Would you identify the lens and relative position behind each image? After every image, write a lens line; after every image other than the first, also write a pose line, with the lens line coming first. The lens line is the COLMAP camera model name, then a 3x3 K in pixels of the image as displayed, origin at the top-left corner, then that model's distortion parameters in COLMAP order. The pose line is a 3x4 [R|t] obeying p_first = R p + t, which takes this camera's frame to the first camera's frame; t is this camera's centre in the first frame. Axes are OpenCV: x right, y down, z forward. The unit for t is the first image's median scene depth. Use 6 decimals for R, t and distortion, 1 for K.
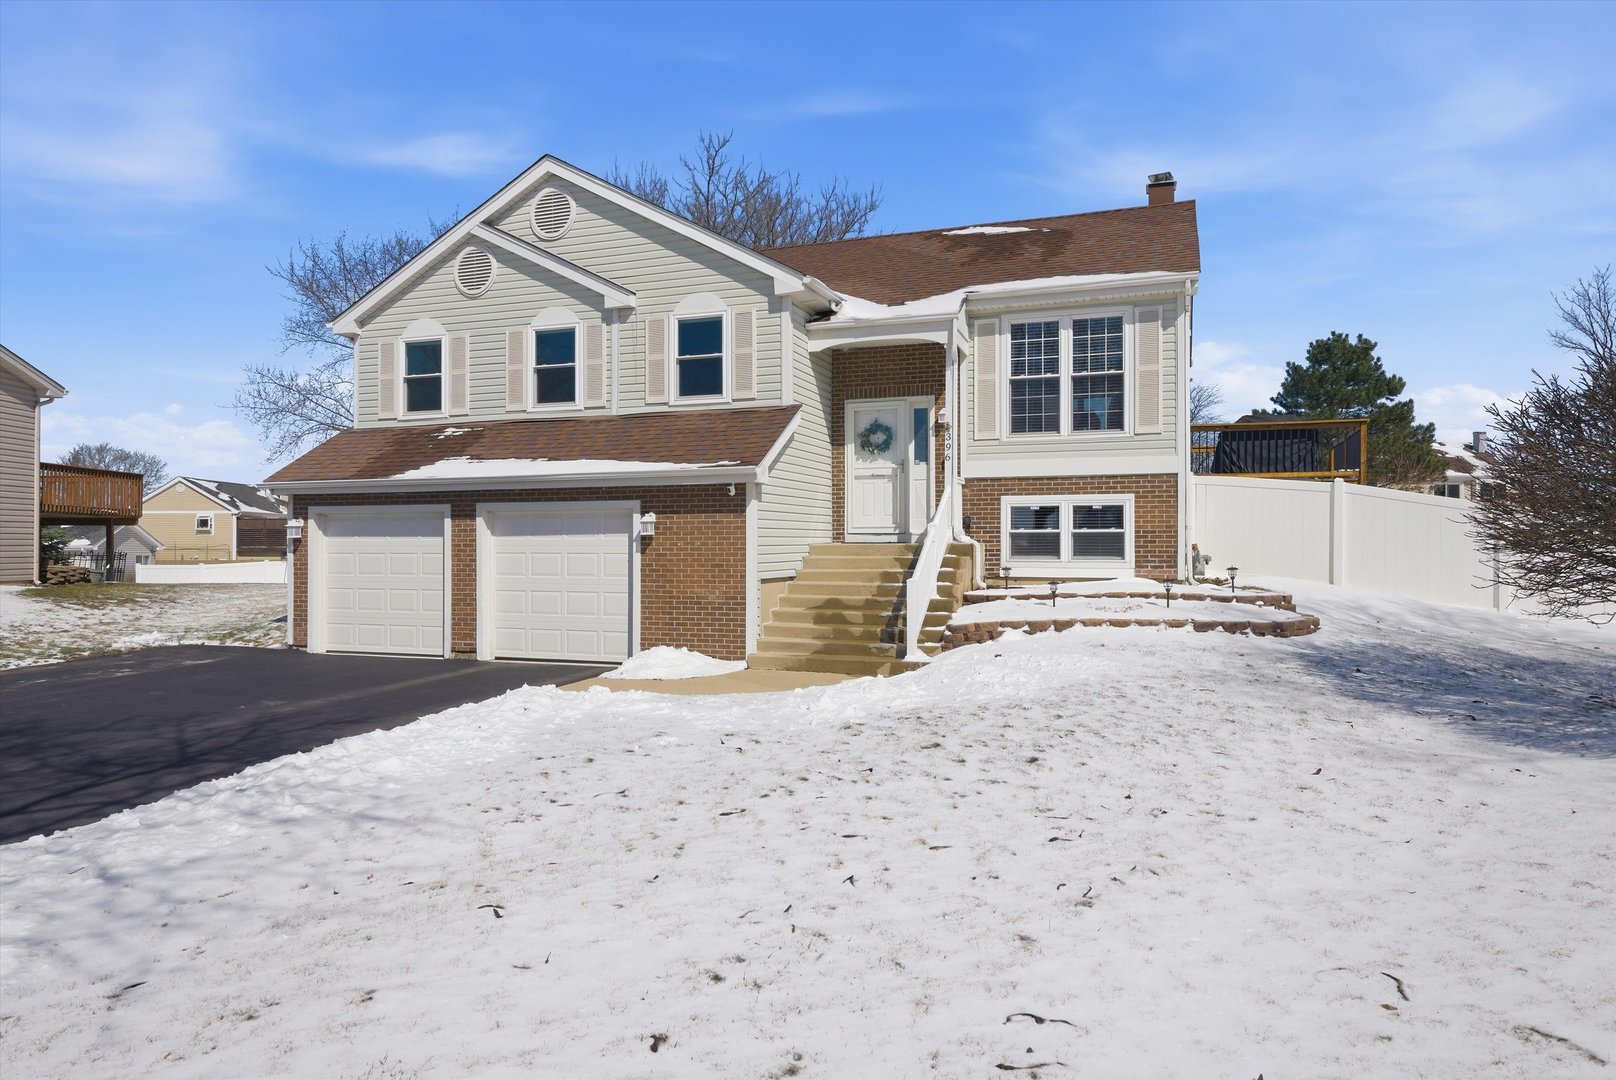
lens RADIAL K [[938.1, 0, 808.0], [0, 938.1, 540.0], [0, 0, 1]] dist [0.003757, 0.000257]
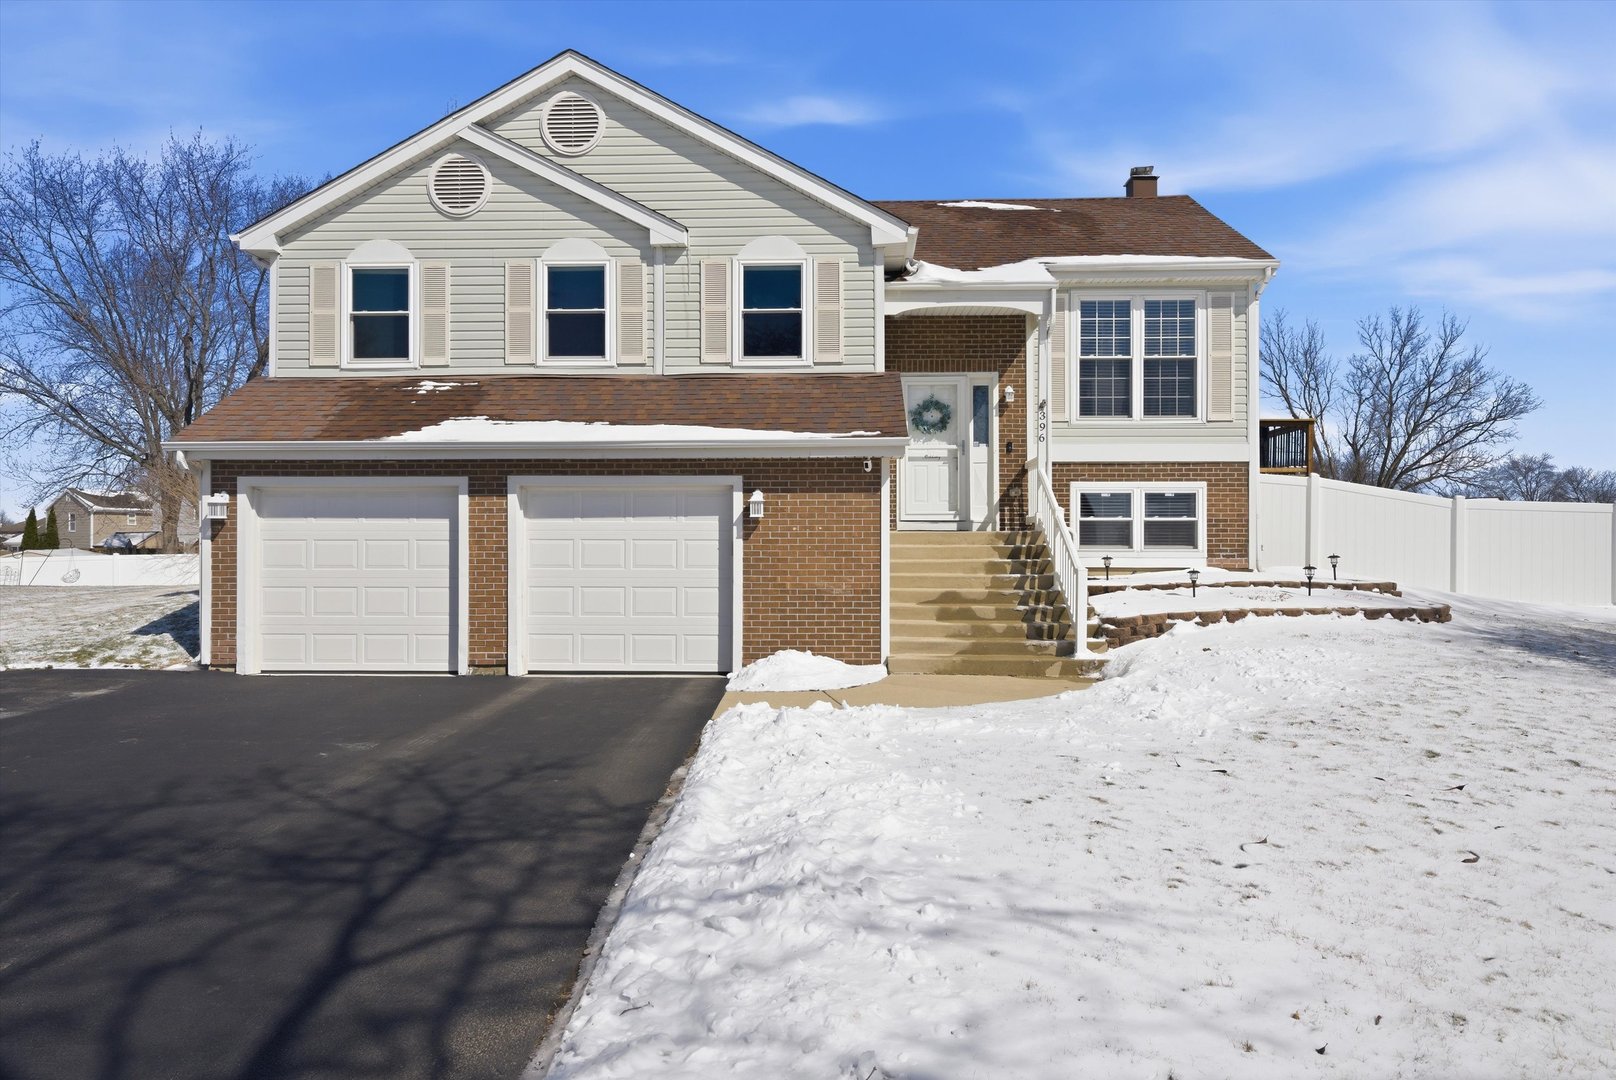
lens RADIAL K [[950.8, 0, 808.0], [0, 950.8, 540.0], [0, 0, 1]] dist [0.003637, -0.000323]
pose [[0.959065, 0.003782, 0.283161, -0.329185], [-0.004060, 0.999992, 0.000394, 0.012734], [-0.283157, -0.001528, 0.959072, 0.161234]]
